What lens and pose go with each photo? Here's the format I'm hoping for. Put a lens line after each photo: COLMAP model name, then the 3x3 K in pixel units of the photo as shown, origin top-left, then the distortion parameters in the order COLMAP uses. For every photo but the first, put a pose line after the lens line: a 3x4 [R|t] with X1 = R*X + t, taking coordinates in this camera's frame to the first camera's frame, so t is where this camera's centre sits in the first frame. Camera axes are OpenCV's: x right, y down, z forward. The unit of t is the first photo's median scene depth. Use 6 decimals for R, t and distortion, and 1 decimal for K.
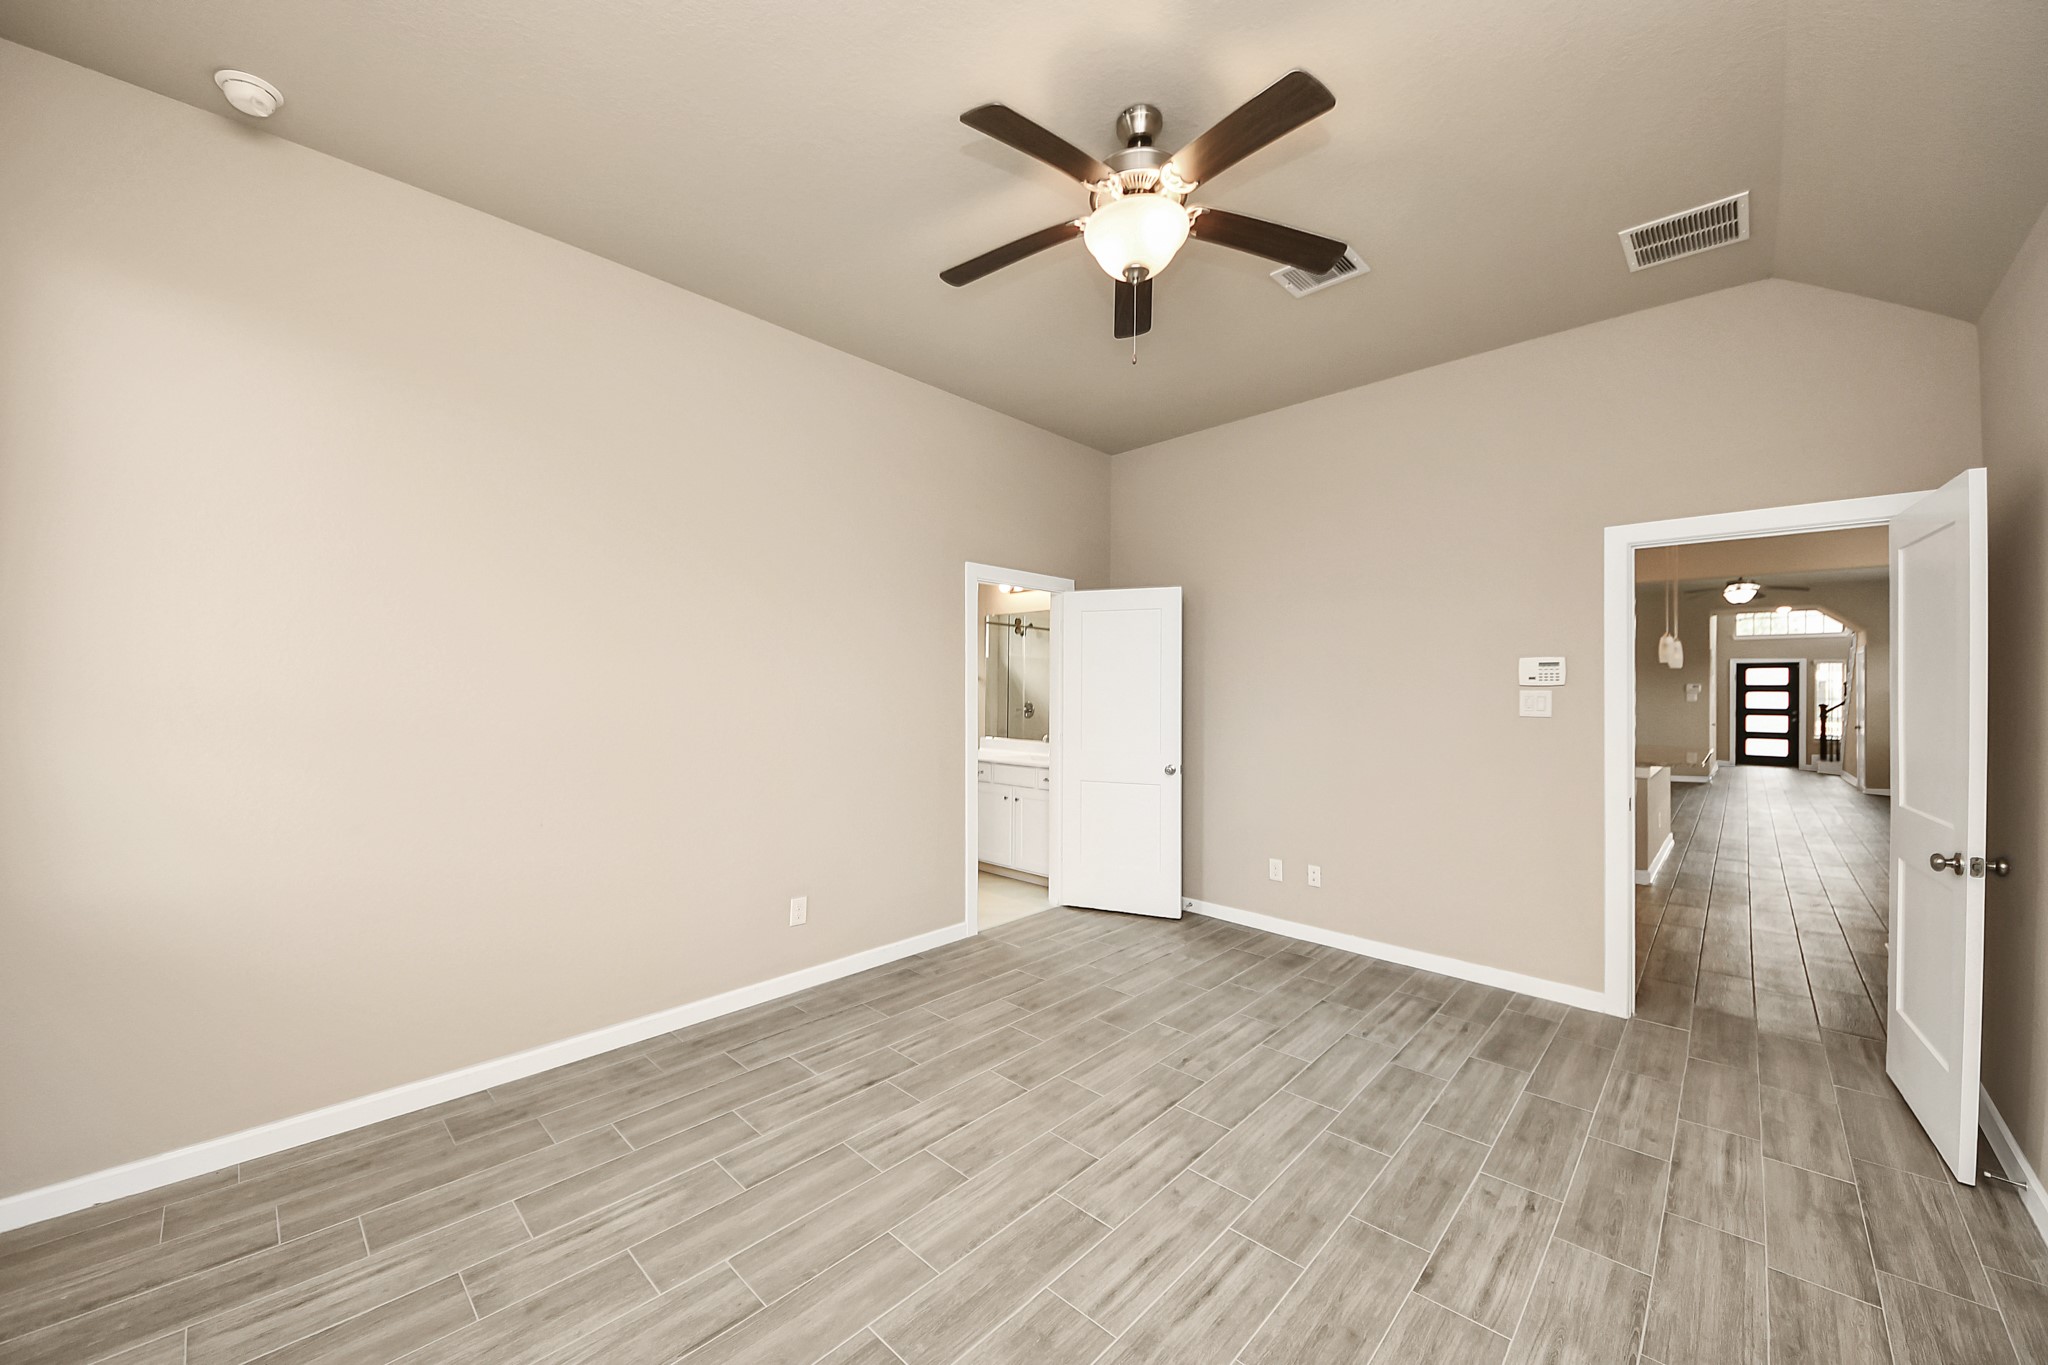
lens RADIAL K [[749.2, 0, 1028.8], [0, 749.2, 678.3], [0, 0, 1]] dist [0.002439, -0.004959]
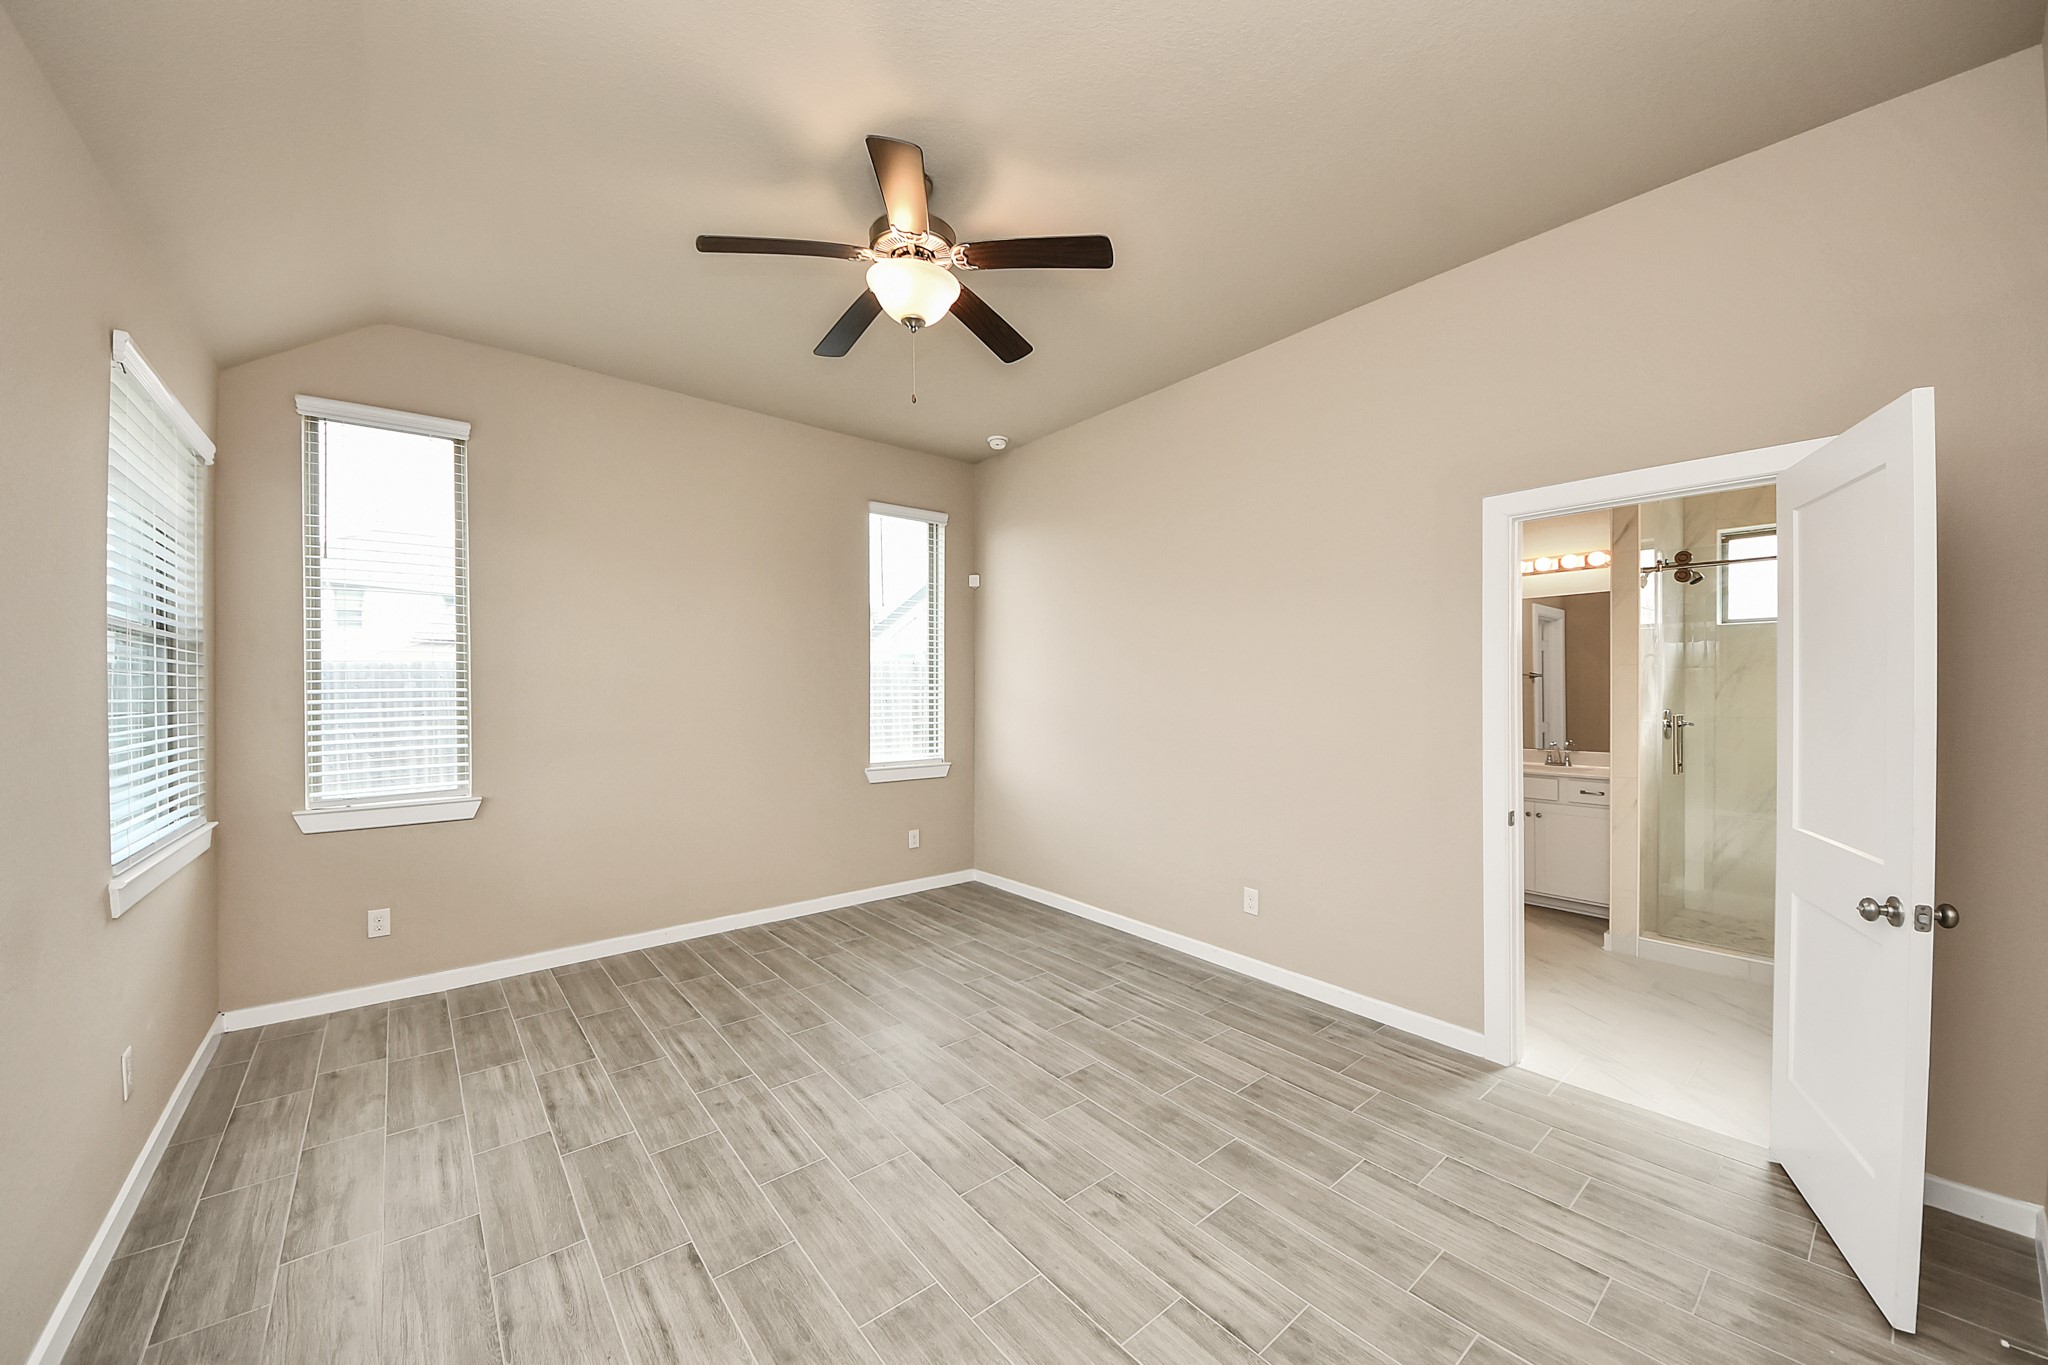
lens RADIAL K [[749.2, 0, 1015.9], [0, 749.2, 685.3], [0, 0, 1]] dist [0.002439, -0.004959]
pose [[-0.115687, 0.003808, -0.993278, 1.016577], [0.002734, 0.999990, 0.003515, 0.009089], [0.993282, -0.002309, -0.115696, 1.058544]]
